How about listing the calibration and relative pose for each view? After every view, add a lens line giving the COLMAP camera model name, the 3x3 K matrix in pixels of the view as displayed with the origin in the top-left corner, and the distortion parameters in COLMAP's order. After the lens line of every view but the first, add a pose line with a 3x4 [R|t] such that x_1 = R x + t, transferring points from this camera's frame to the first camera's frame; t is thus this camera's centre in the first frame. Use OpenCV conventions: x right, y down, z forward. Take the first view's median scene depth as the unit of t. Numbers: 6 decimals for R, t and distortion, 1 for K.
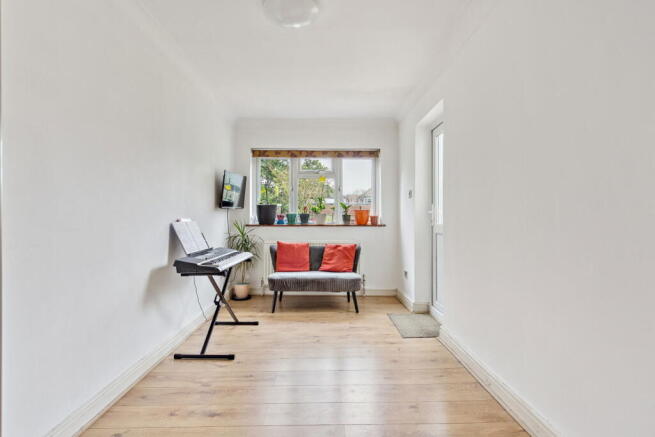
lens RADIAL K [[319.5, 0, 327.5], [0, 319.5, 218.5], [0, 0, 1]] dist [0.002022, 0.000812]
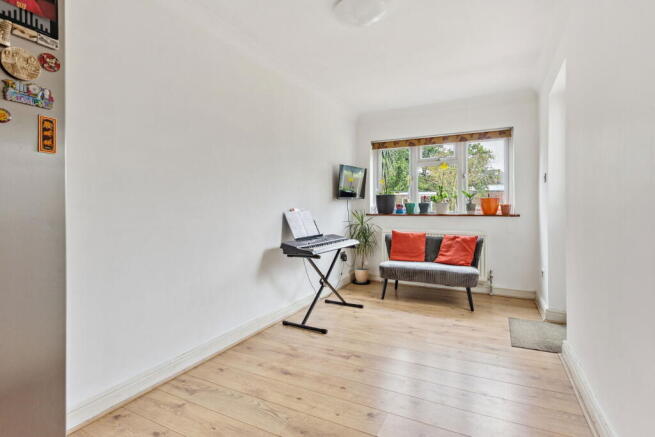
lens RADIAL K [[318.3, 0, 331.4], [0, 318.3, 207.0], [0, 0, 1]] dist [0.004034, 0.001099]
pose [[0.886418, -0.006225, -0.462844, 0.144201], [0.005473, 0.999981, -0.002968, -0.001148], [0.462854, 0.000098, 0.886435, 0.008832]]
